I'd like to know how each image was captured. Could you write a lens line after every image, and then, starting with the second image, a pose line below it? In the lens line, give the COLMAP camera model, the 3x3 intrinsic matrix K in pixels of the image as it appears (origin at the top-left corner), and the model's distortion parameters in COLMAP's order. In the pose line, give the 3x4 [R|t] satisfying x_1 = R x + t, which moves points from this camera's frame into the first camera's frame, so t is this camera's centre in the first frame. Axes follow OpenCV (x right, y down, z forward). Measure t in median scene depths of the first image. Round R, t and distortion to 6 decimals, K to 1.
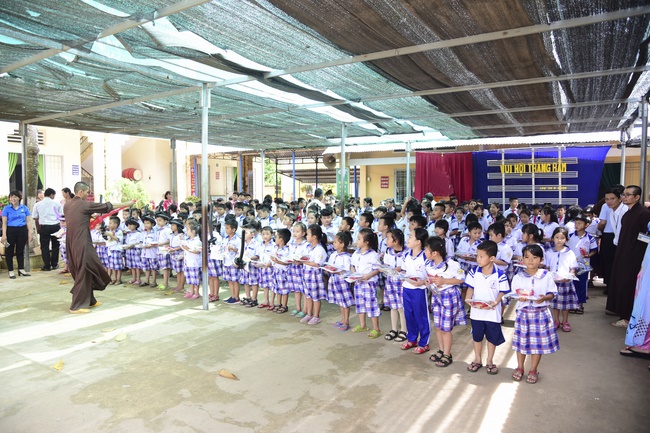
lens RADIAL K [[437.4, 0, 360.7], [0, 437.4, 190.1], [0, 0, 1]] dist [-0.099137, 0.044517]
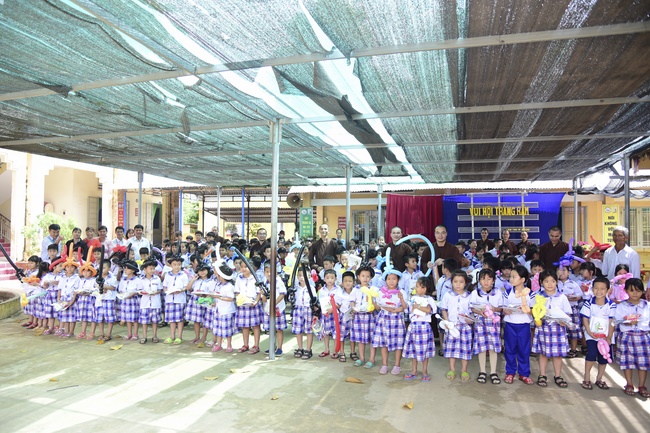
lens RADIAL K [[437.4, 0, 363.3], [0, 437.4, 195.5], [0, 0, 1]] dist [-0.099137, 0.044517]
pose [[0.969226, 0.026191, 0.244774, -0.216868], [-0.006893, 0.996822, -0.079365, -0.001040], [-0.246074, 0.075236, 0.966327, 0.013219]]
